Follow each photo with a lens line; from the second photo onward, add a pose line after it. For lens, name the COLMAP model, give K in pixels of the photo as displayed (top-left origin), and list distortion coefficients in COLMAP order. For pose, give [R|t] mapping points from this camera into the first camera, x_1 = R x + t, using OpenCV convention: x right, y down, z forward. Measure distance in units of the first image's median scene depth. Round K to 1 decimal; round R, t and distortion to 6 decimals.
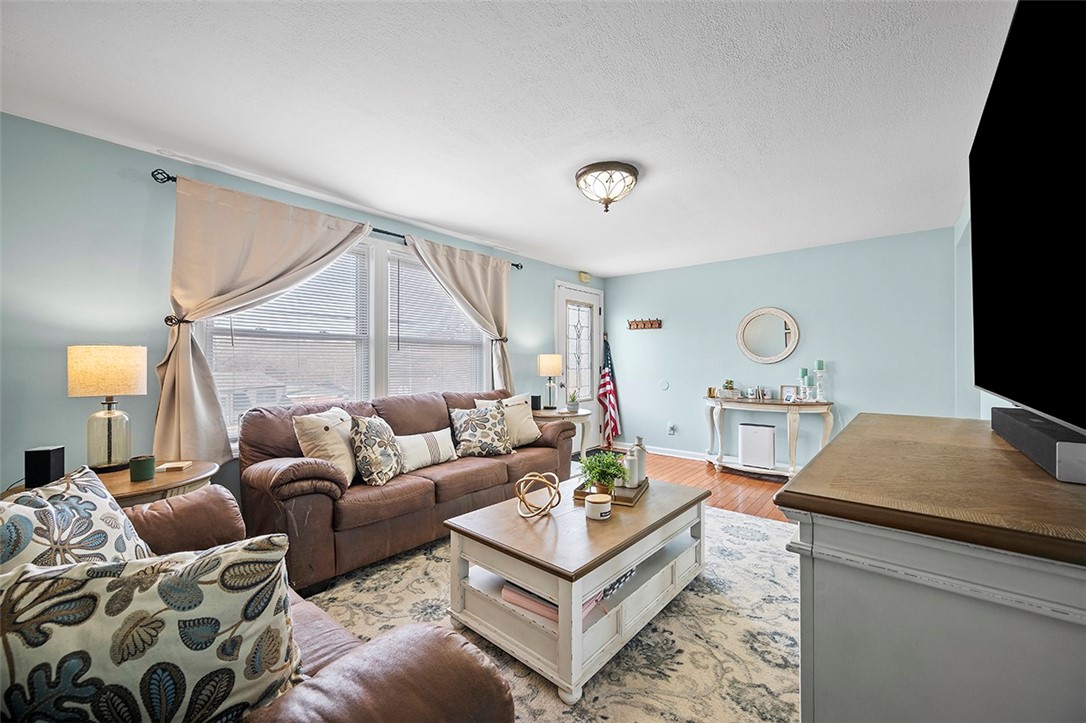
lens RADIAL K [[418.5, 0, 543.0], [0, 418.5, 361.5], [0, 0, 1]] dist [0.000124, -0.000003]
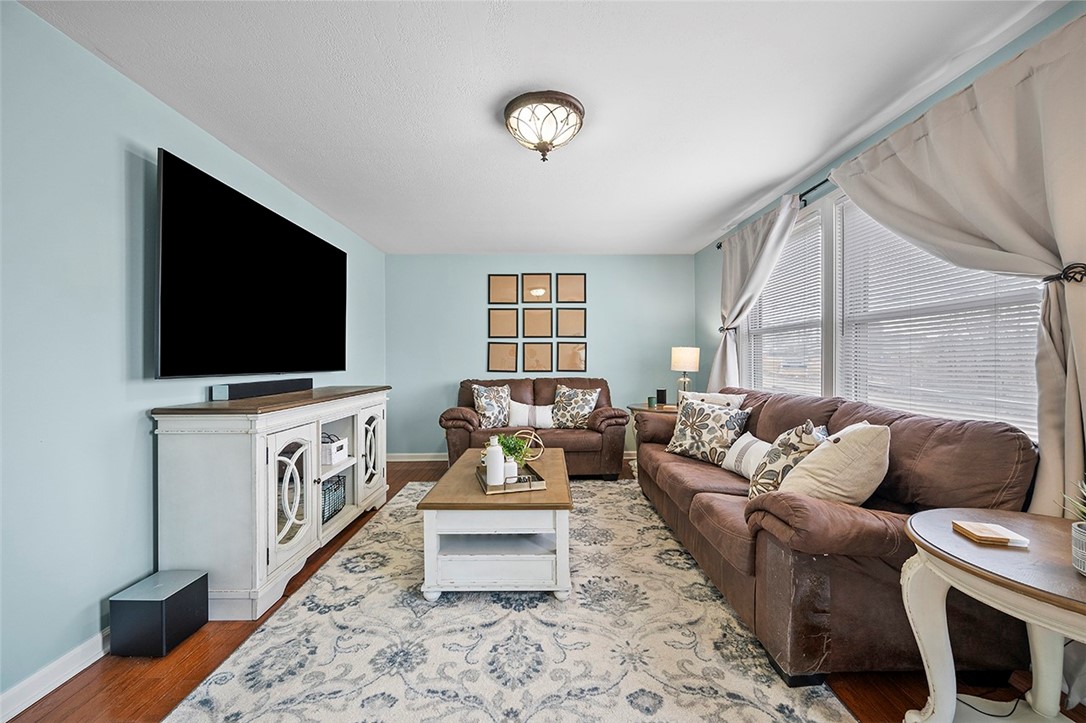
lens RADIAL K [[424.2, 0, 543.4], [0, 424.2, 359.8], [0, 0, 1]] dist [-0.001015, -0.000099]
pose [[-0.749318, 0.006718, -0.662177, 0.377091], [0.008074, 0.999967, 0.001009, 0.007769], [0.662161, -0.004590, -0.749347, 0.881059]]
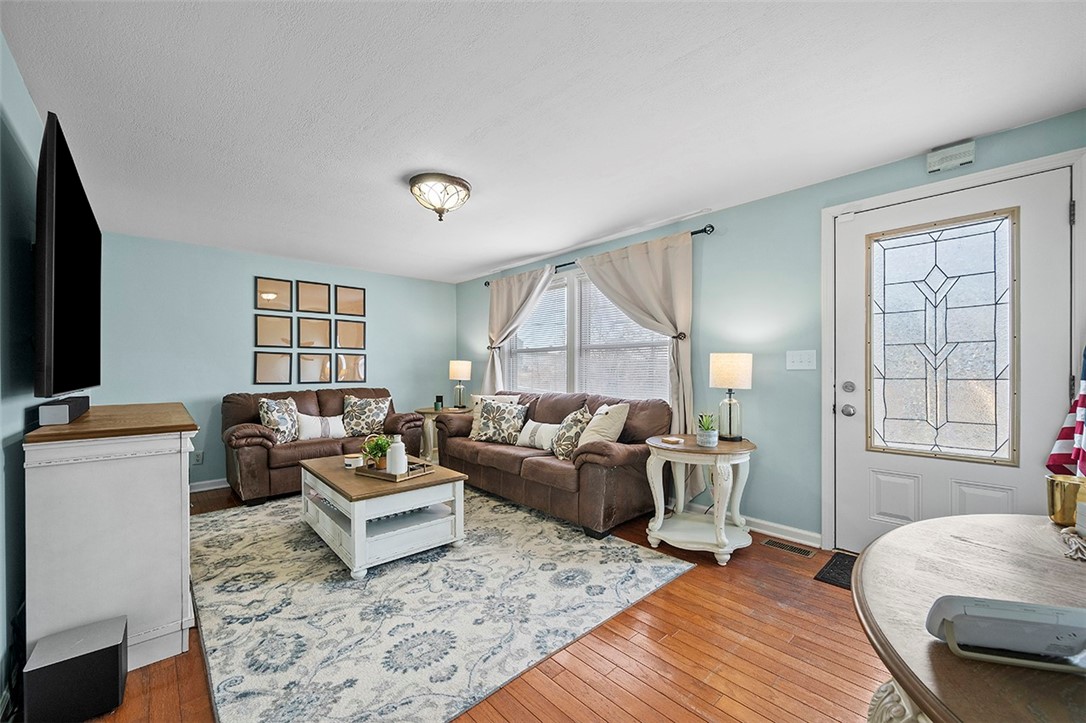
lens RADIAL K [[429.2, 0, 546.2], [0, 429.2, 370.9], [0, 0, 1]] dist [-0.000255, -0.000137]
pose [[-0.112777, 0.009437, -0.993576, 0.652300], [0.005495, 0.999946, 0.008874, 0.002465], [0.993605, -0.004459, -0.112823, 0.761385]]
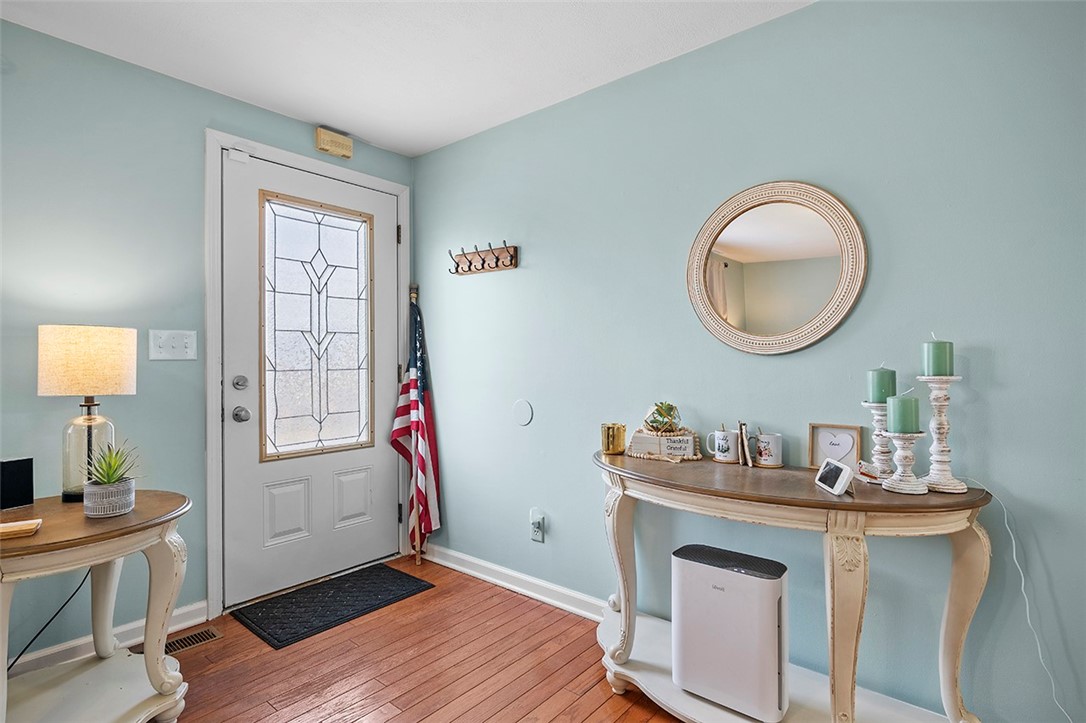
lens RADIAL K [[542.9, 0, 543.0], [0, 542.9, 361.5], [0, 0, 1]] dist [0.000319, -0.000102]
pose [[0.999981, -0.000330, 0.006095, 0.343023], [0.000315, 0.999997, 0.002453, 0.008460], [-0.006096, -0.002451, 0.999978, 0.557649]]
